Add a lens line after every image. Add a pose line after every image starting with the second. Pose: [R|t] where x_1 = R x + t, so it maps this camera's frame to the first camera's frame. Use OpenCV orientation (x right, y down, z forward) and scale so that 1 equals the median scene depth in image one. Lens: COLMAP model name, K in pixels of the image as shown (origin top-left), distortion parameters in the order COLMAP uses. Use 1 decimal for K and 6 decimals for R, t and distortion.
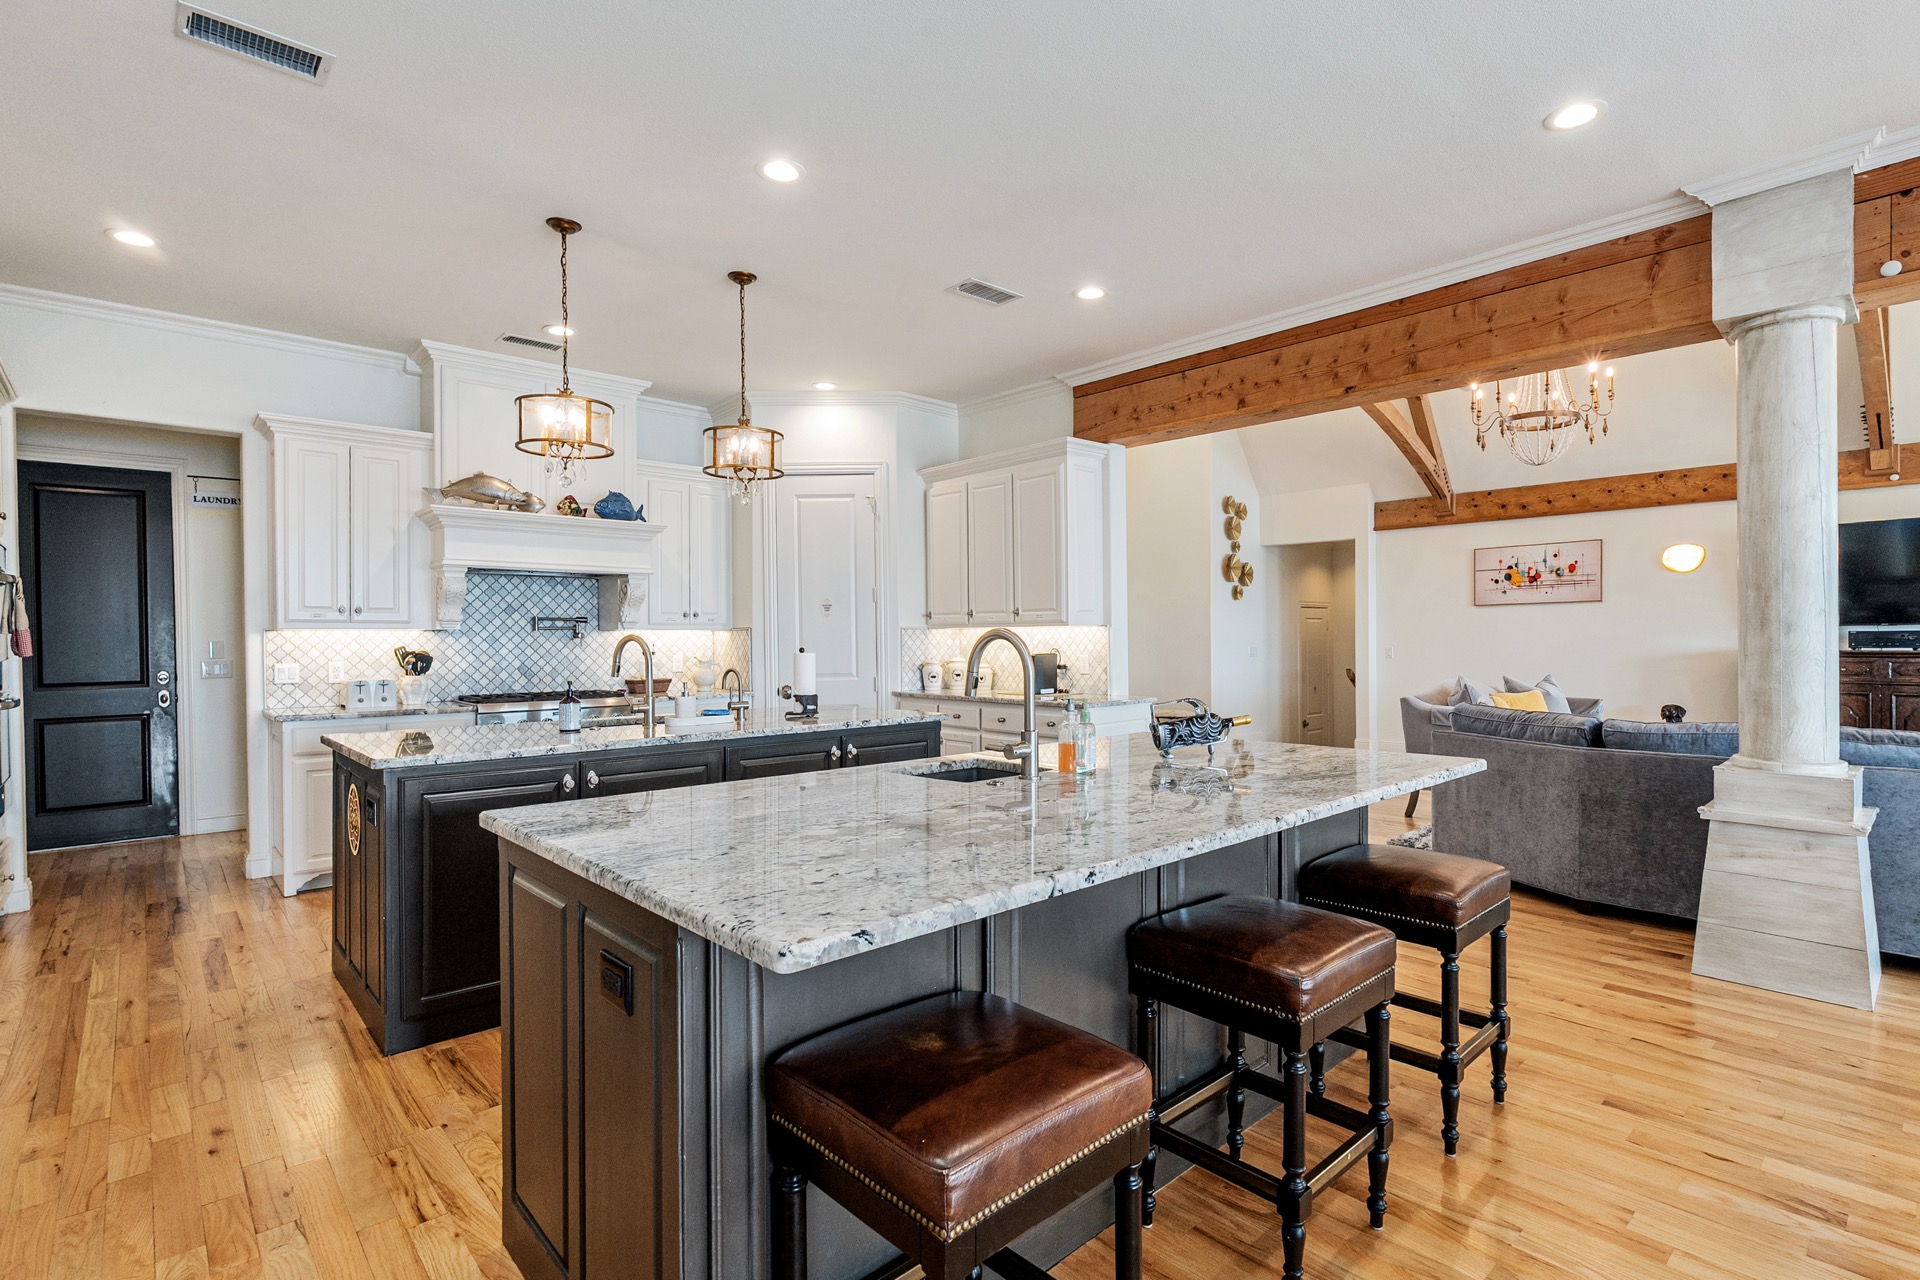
lens RADIAL K [[949.0, 0, 961.4], [0, 949.0, 643.9], [0, 0, 1]] dist [0.009760, -0.000202]
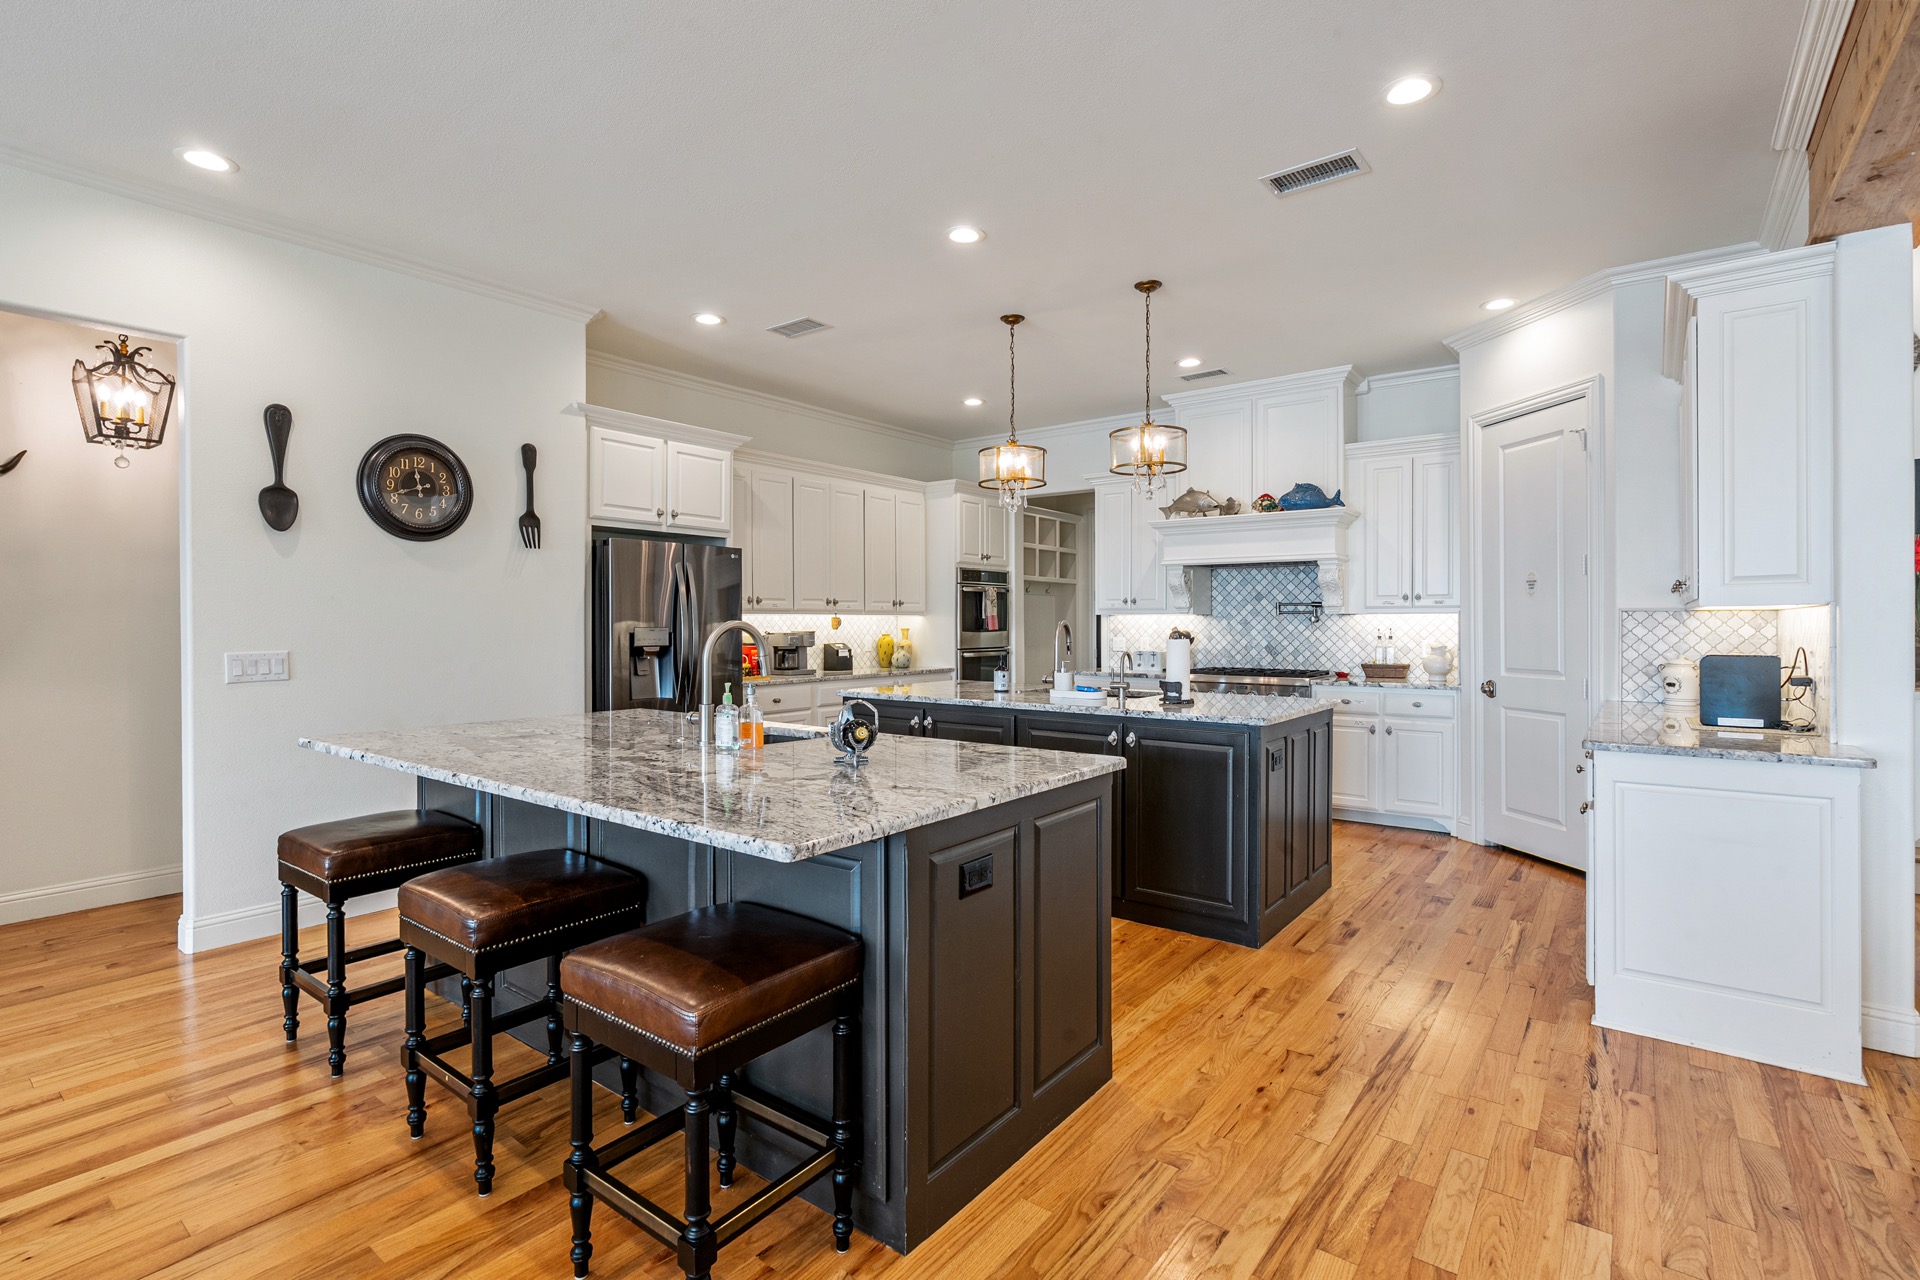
lens RADIAL K [[901.5, 0, 1039.0], [0, 901.5, 613.1], [0, 0, 1]] dist [-0.004277, 0.002769]
pose [[0.196184, -0.002493, -0.980564, 0.556709], [-0.007414, 0.999964, -0.004026, -0.009459], [0.980539, 0.008060, 0.196159, 0.517638]]
